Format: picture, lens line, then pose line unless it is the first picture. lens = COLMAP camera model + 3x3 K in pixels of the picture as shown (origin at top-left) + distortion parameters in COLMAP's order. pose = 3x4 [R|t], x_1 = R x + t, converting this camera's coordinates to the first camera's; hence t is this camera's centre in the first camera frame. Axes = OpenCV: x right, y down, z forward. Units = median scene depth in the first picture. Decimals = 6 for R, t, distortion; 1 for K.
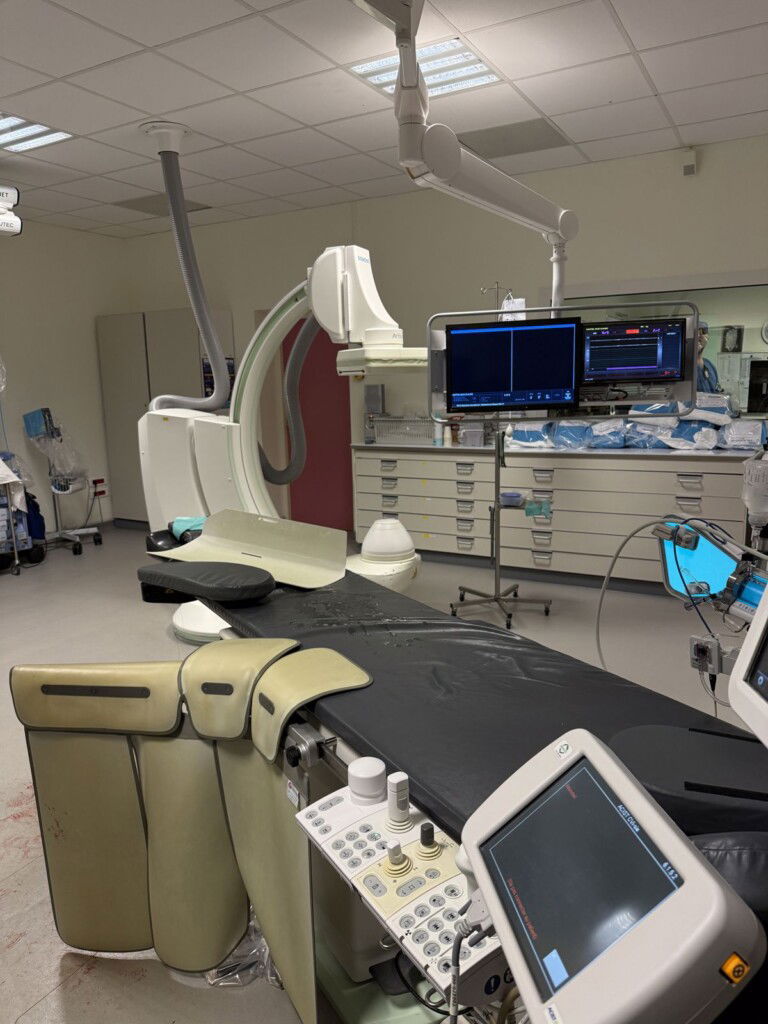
lens RADIAL K [[703.8, 0, 384.0], [0, 703.8, 512.0], [0, 0, 1]] dist [0.116239, -0.173495]
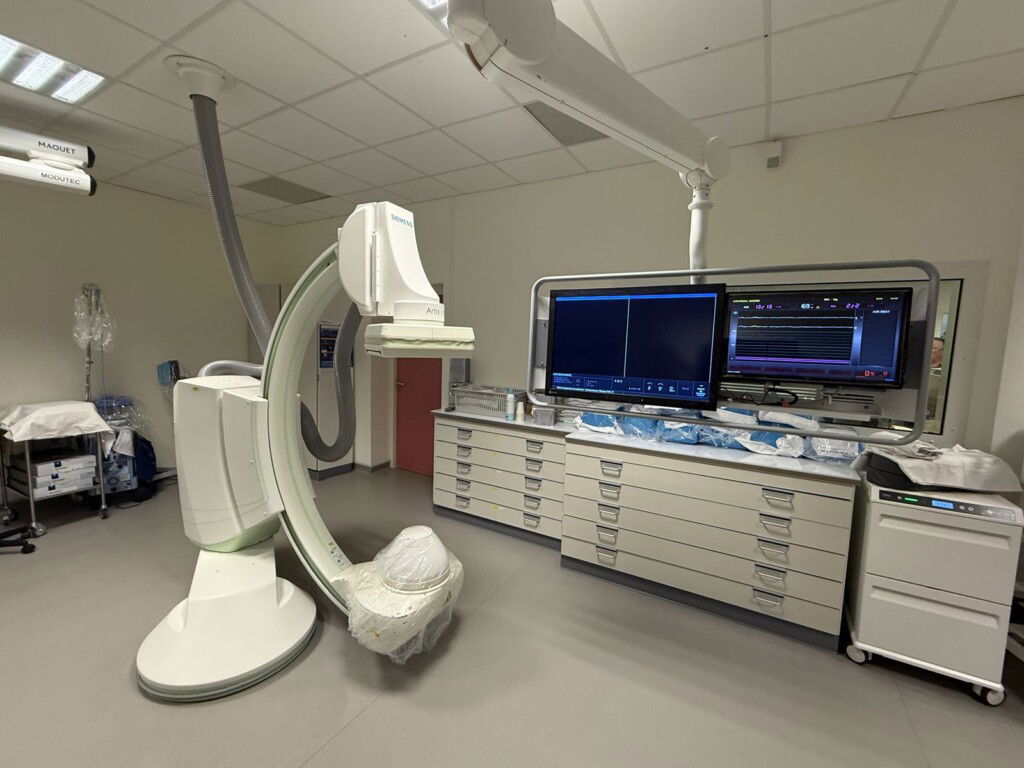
lens RADIAL K [[439.2, 0, 512.0], [0, 439.2, 384.0], [0, 0, 1]] dist [0.001103, 0.000060]
pose [[0.998091, 0.059369, -0.017007, 0.102355], [-0.060646, 0.994231, -0.088469, -0.107114], [0.011657, 0.089332, 0.995934, 0.428652]]
